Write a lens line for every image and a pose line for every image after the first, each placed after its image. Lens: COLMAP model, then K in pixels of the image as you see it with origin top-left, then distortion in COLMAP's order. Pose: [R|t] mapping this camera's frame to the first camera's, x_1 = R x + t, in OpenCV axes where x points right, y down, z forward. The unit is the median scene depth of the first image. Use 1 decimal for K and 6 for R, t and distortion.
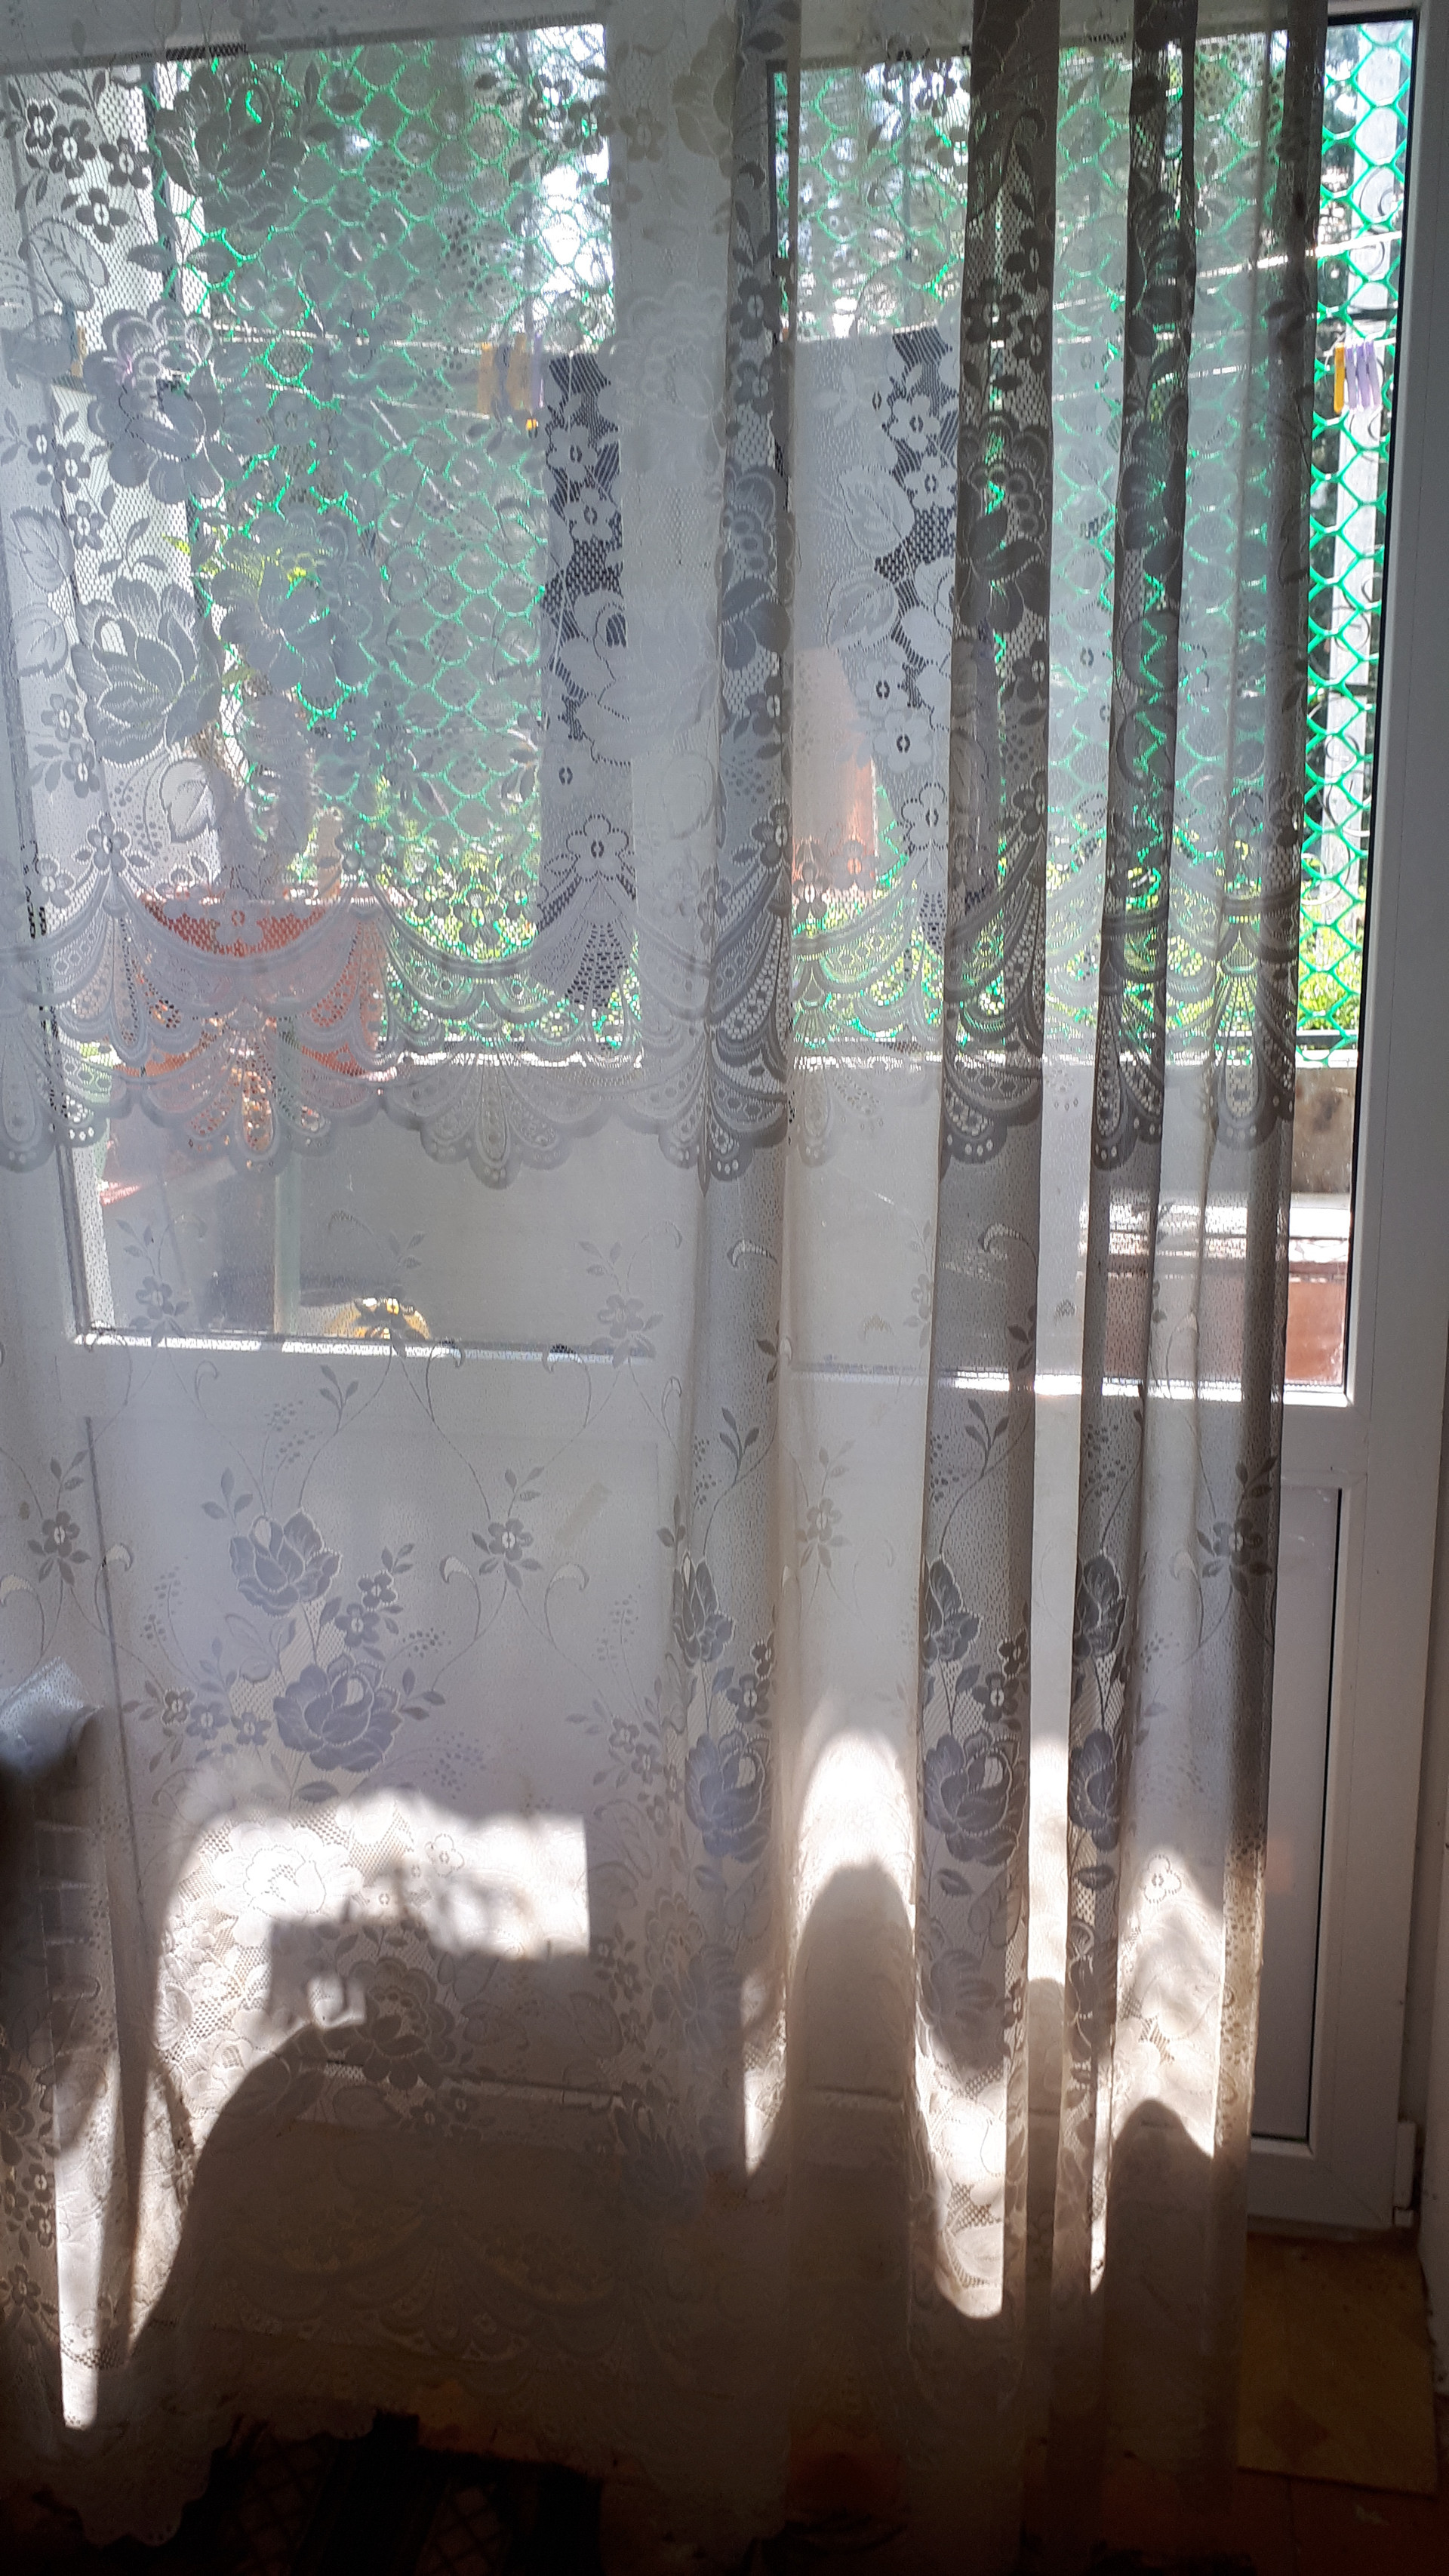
lens RADIAL K [[2080.8, 0, 943.9], [0, 2080.8, 1243.3], [0, 0, 1]] dist [-0.001609, 0.032955]
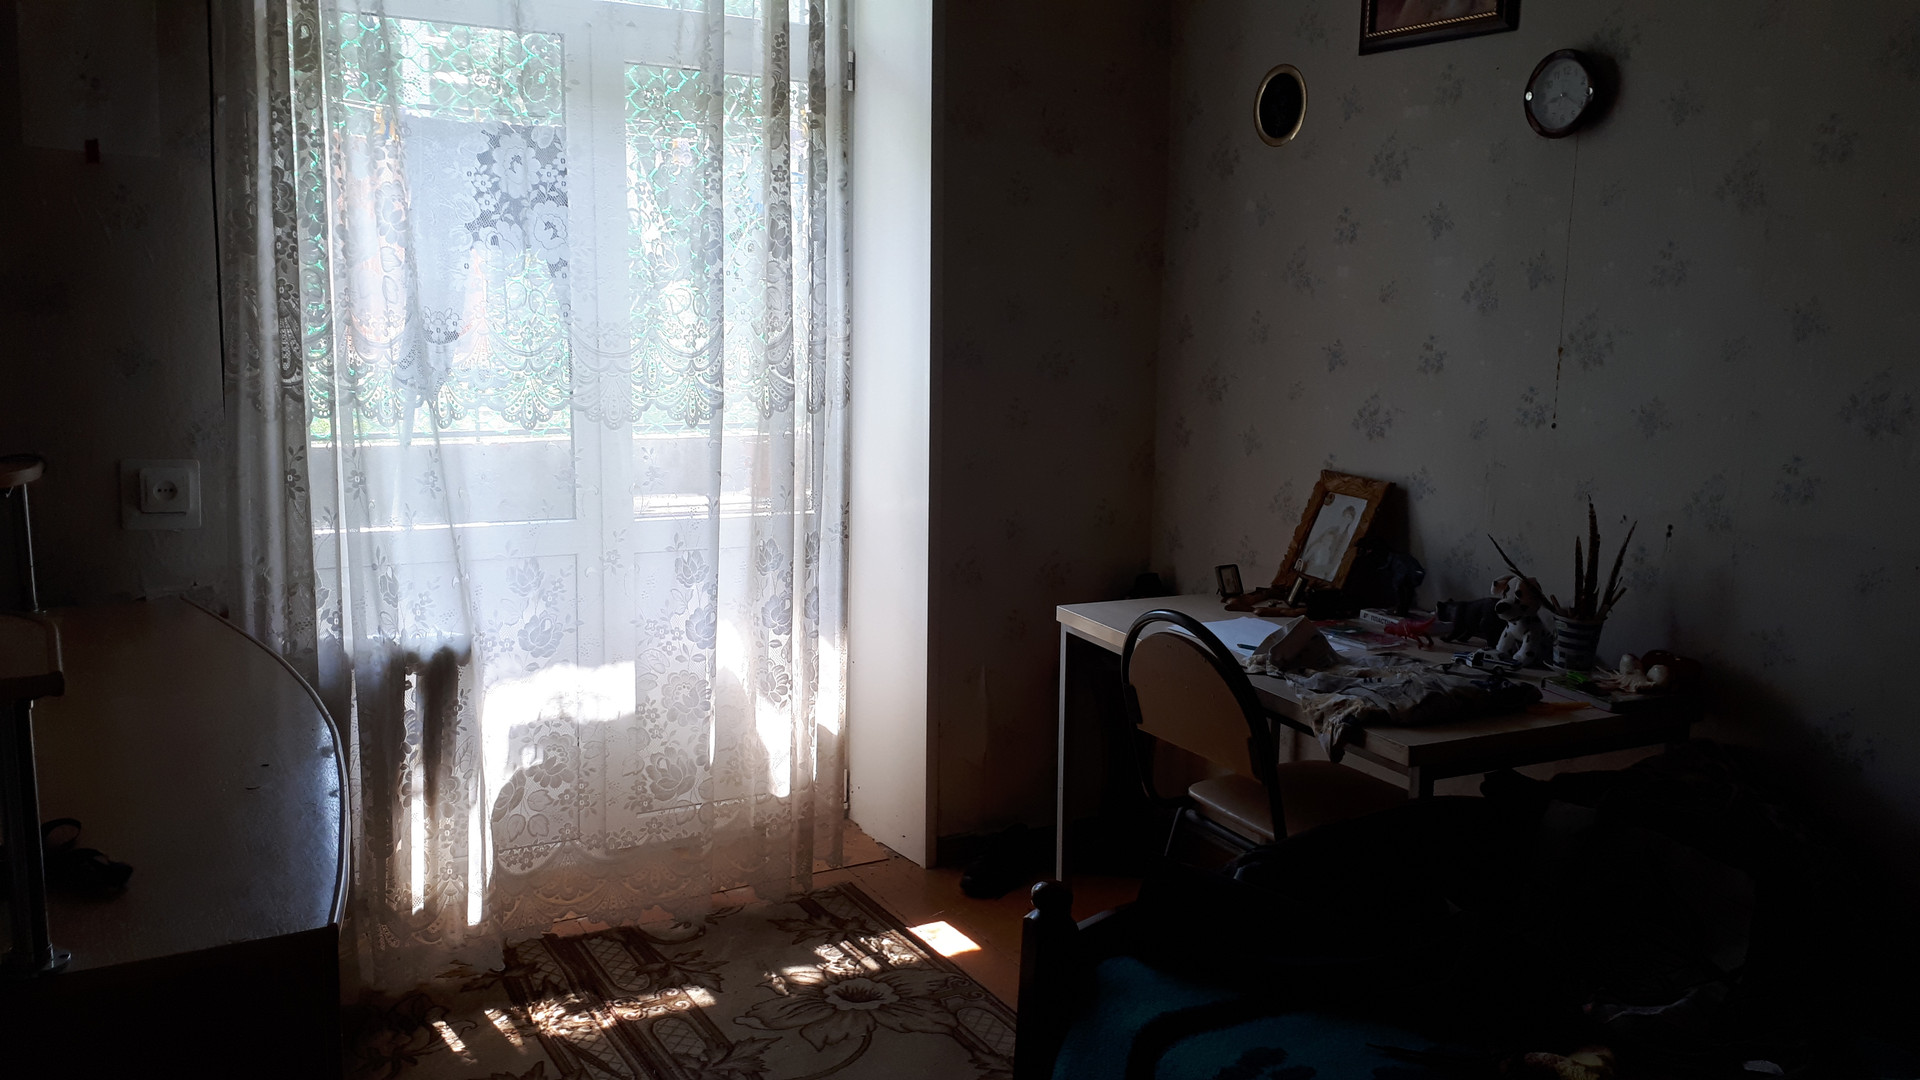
lens RADIAL K [[1526.9, 0, 959.2], [0, 1526.9, 586.1], [0, 0, 1]] dist [0.049952, -0.058577]
pose [[0.754653, -0.071048, 0.652266, -1.149646], [0.146477, 0.987273, -0.061932, 0.358075], [-0.639565, 0.142279, 0.755456, -0.846155]]
